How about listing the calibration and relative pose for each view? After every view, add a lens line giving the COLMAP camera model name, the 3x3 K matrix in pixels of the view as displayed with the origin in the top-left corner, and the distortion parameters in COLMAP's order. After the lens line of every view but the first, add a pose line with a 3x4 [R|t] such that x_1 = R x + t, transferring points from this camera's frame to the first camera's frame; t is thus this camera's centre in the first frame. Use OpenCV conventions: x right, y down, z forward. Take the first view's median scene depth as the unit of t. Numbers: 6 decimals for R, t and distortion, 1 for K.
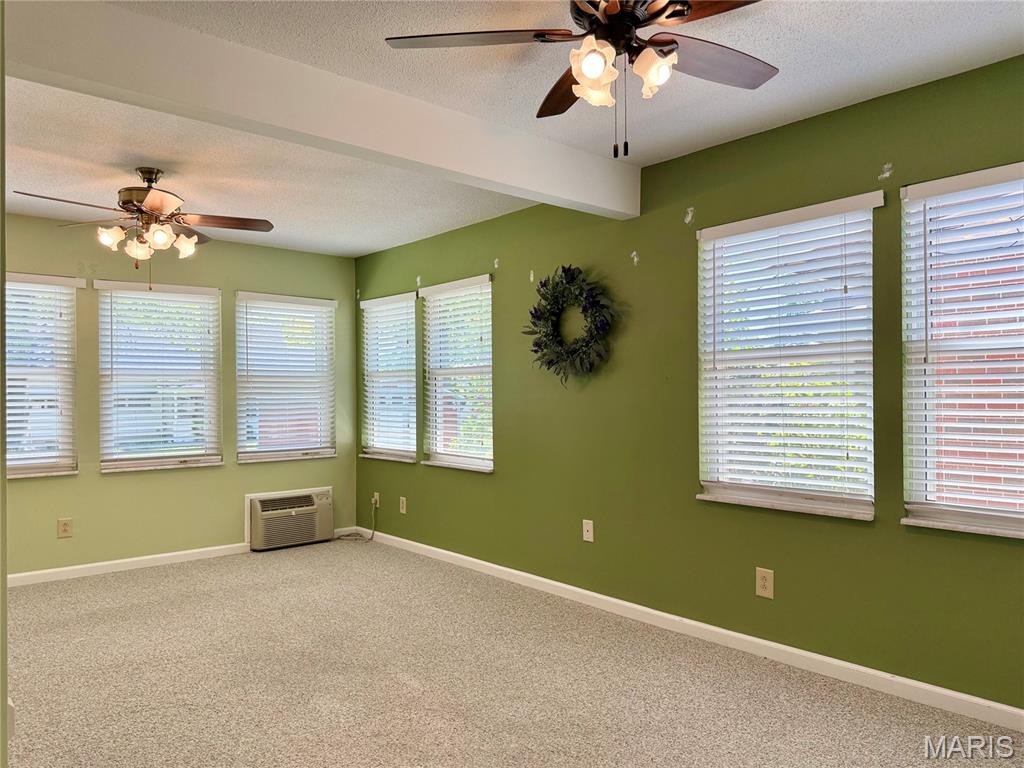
lens RADIAL K [[744.3, 0, 516.6], [0, 744.3, 386.1], [0, 0, 1]] dist [0.154601, -0.241022]
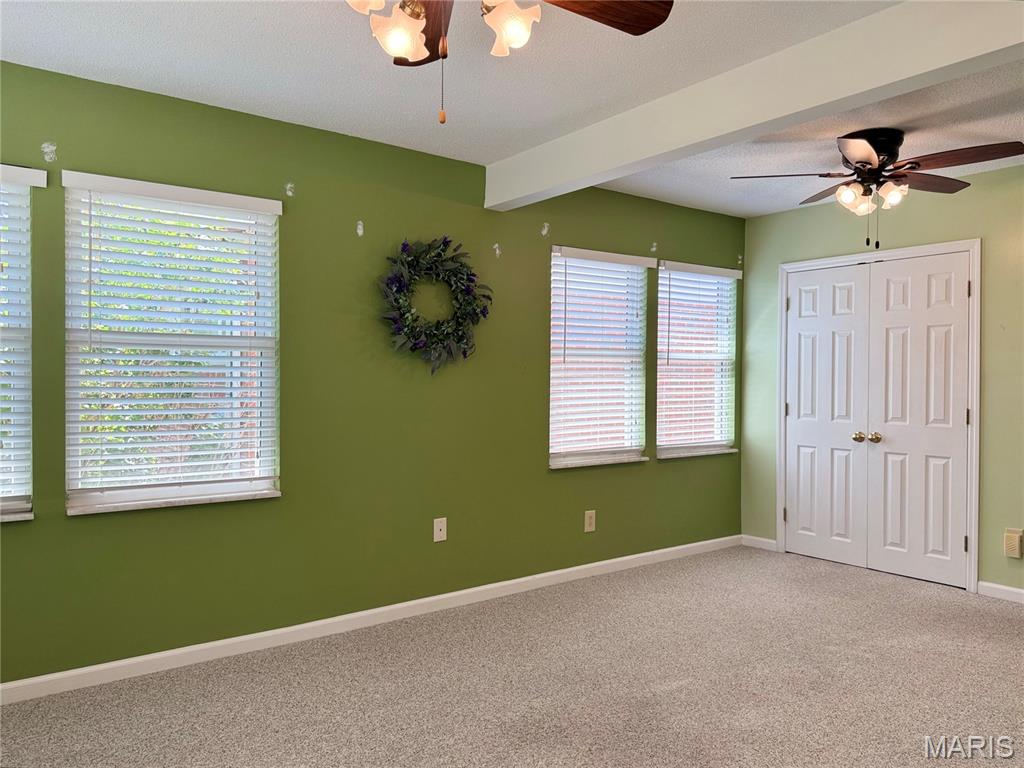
lens RADIAL K [[744.3, 0, 516.6], [0, 744.3, 386.1], [0, 0, 1]] dist [0.154601, -0.241022]
pose [[0.037371, -0.003744, 0.999294, -0.919732], [-0.017001, 0.999846, 0.004382, 0.012277], [-0.999157, -0.017153, 0.037302, 0.981134]]
